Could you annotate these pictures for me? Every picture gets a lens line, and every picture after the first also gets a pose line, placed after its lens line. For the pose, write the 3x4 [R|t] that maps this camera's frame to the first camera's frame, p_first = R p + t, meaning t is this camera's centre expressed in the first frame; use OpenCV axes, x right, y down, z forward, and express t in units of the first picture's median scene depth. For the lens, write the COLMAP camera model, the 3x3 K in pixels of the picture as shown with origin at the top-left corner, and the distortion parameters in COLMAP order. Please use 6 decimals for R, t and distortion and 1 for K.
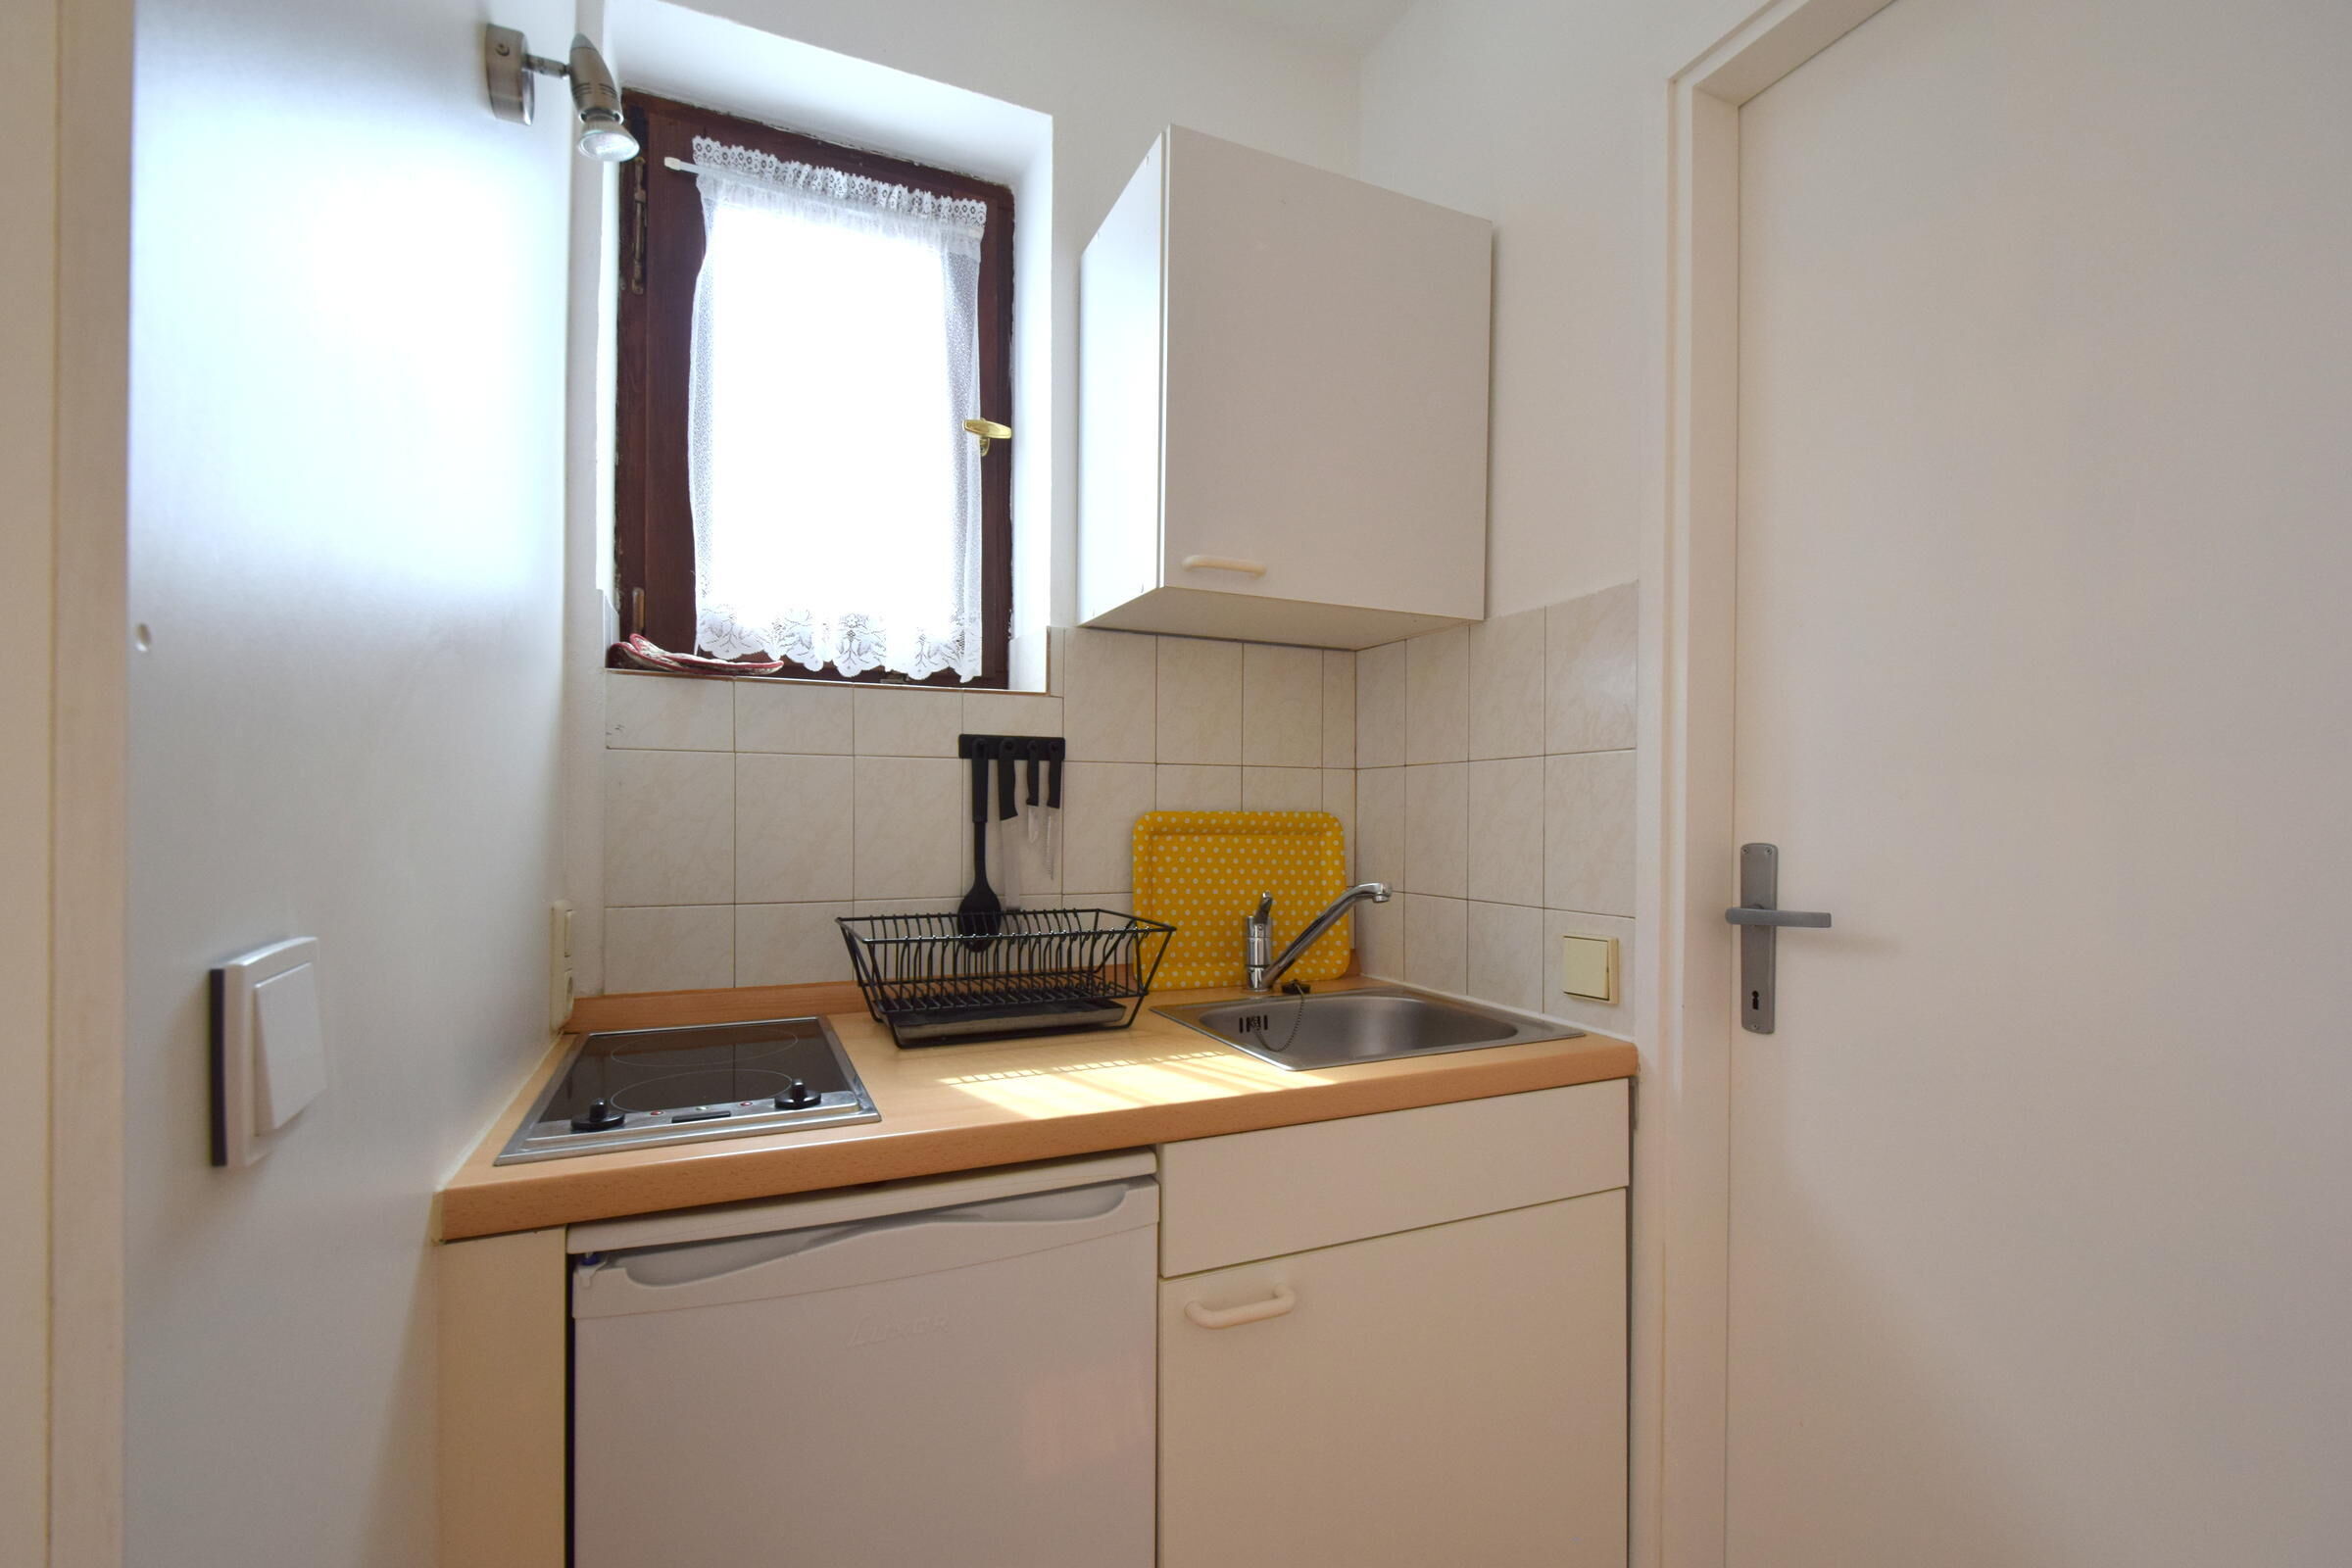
lens RADIAL K [[1031.4, 0, 1171.8], [0, 1031.4, 819.2], [0, 0, 1]] dist [-0.002737, -0.004145]
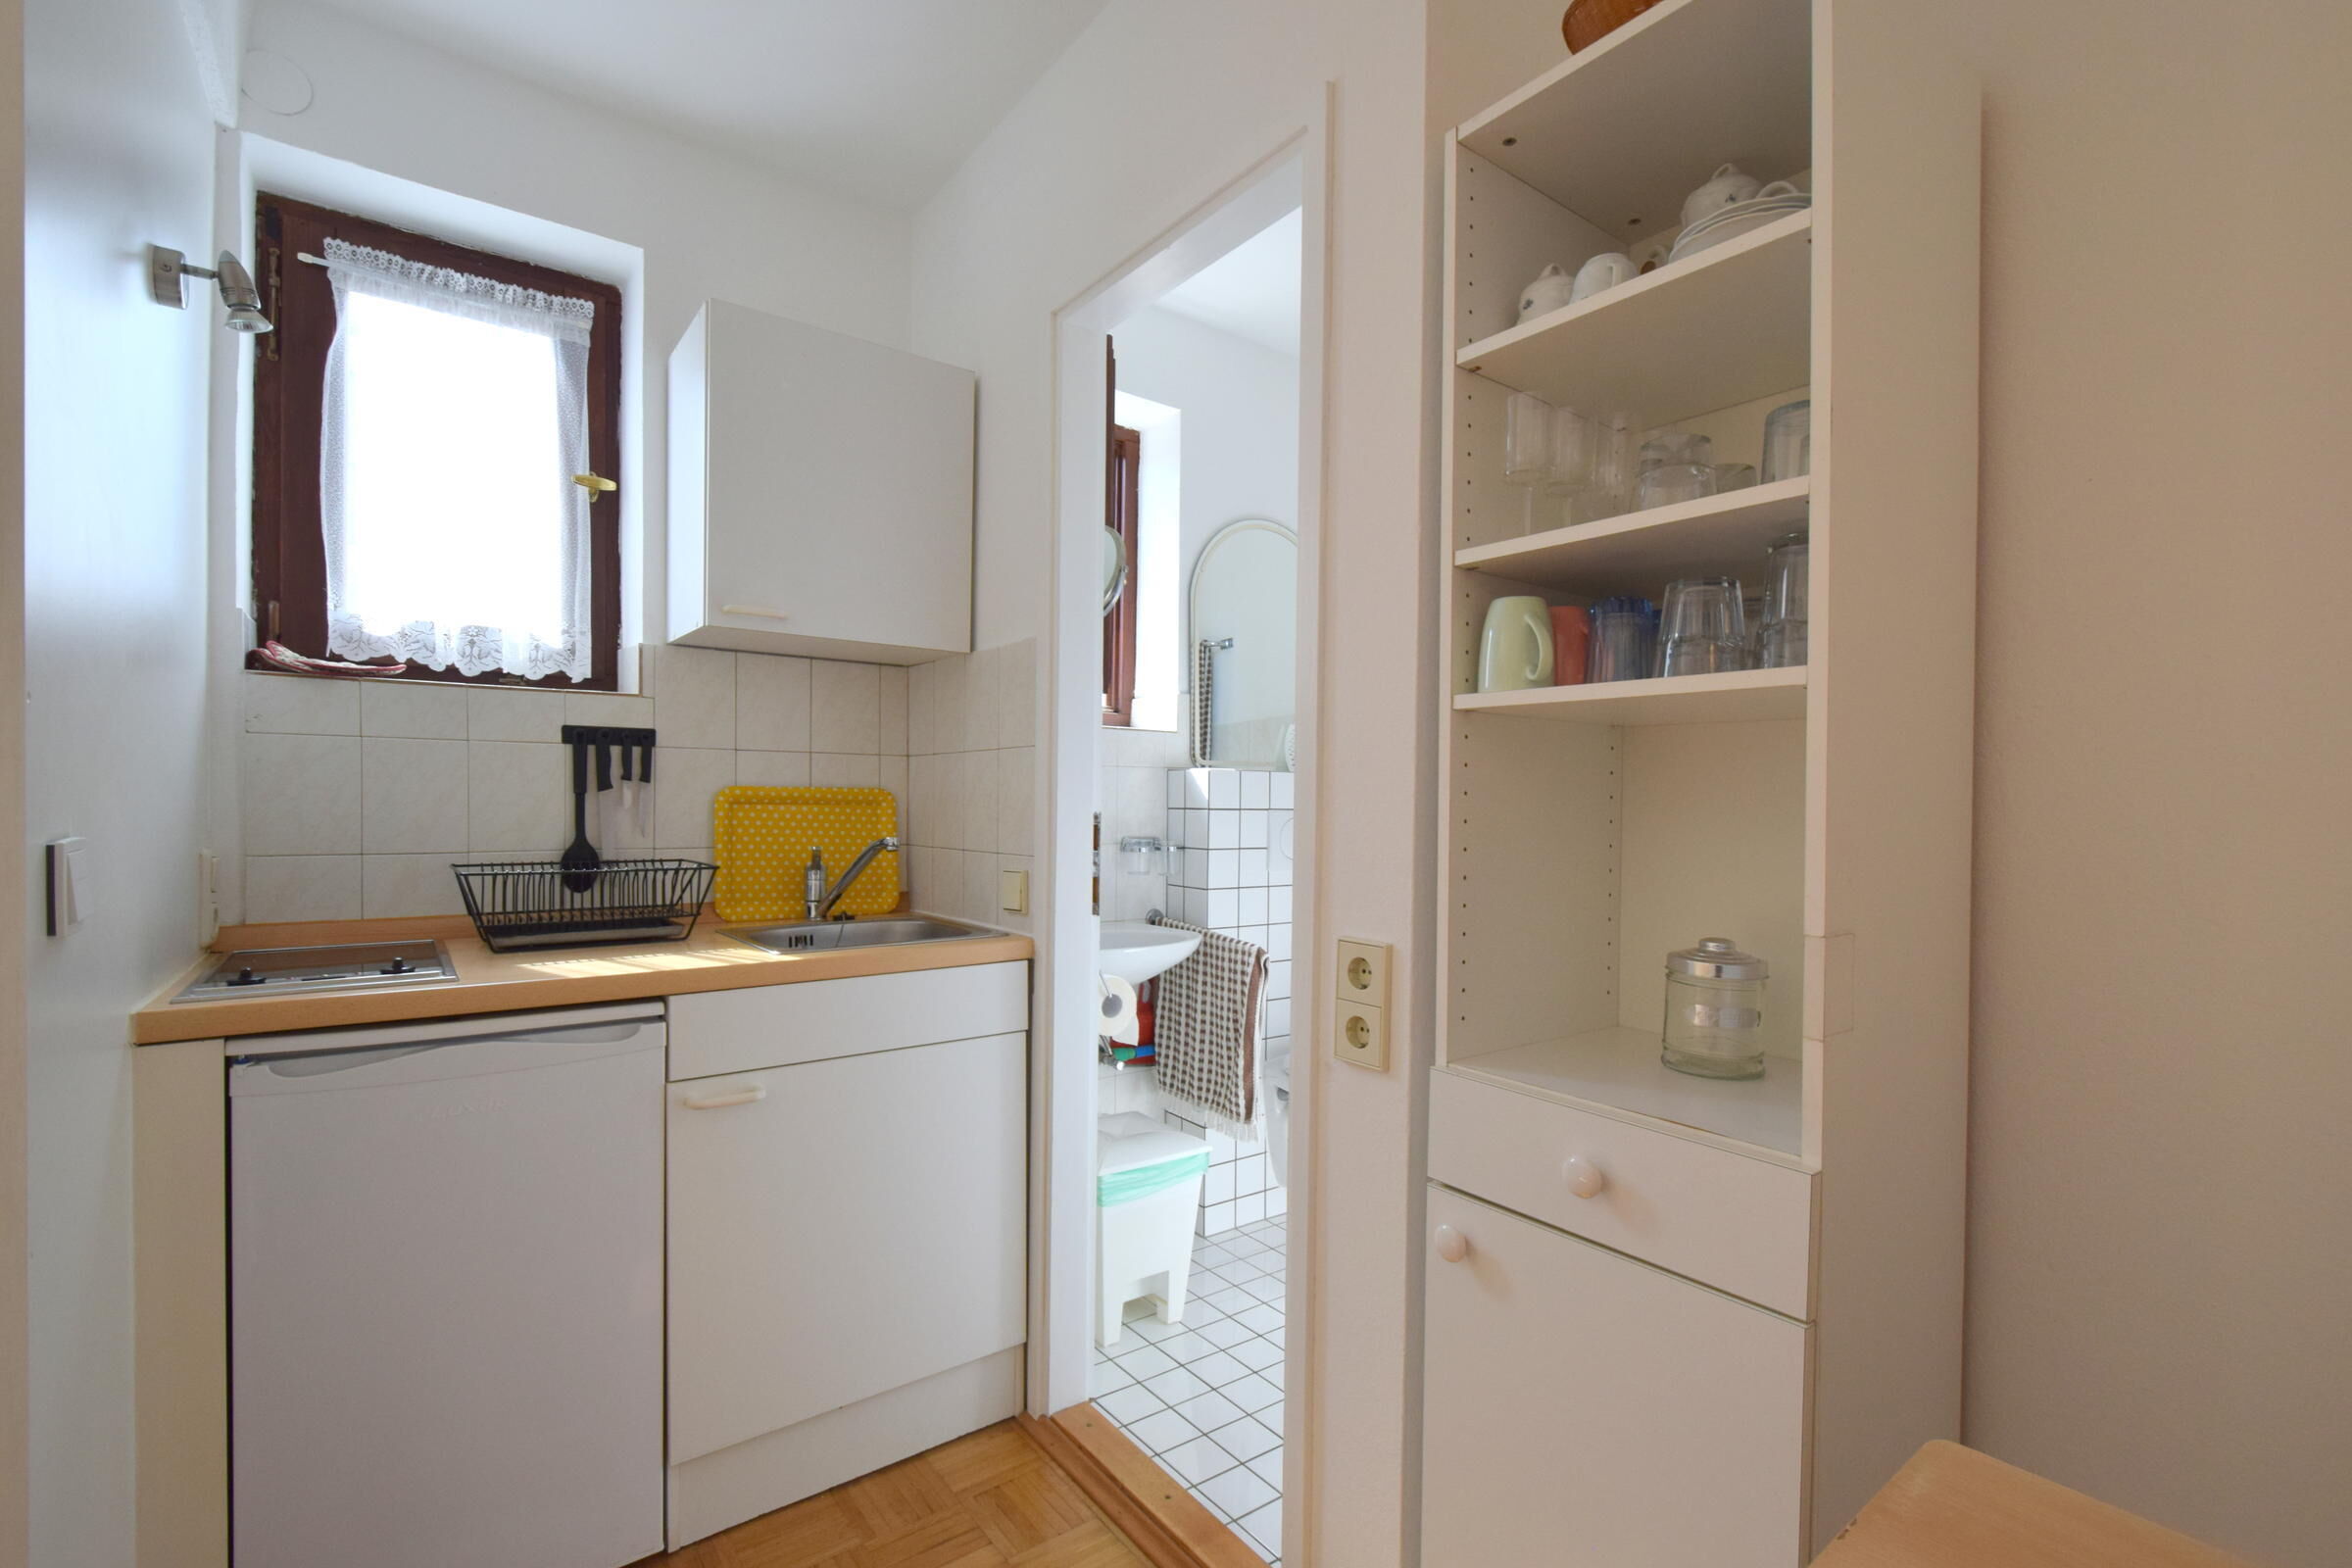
lens RADIAL K [[1031.4, 0, 1162.5], [0, 1031.4, 817.5], [0, 0, 1]] dist [-0.002737, -0.004145]
pose [[0.972713, 0.000502, 0.232010, 0.251699], [-0.003930, 0.999890, 0.014315, 0.014022], [-0.231977, -0.014836, 0.972608, -0.484495]]
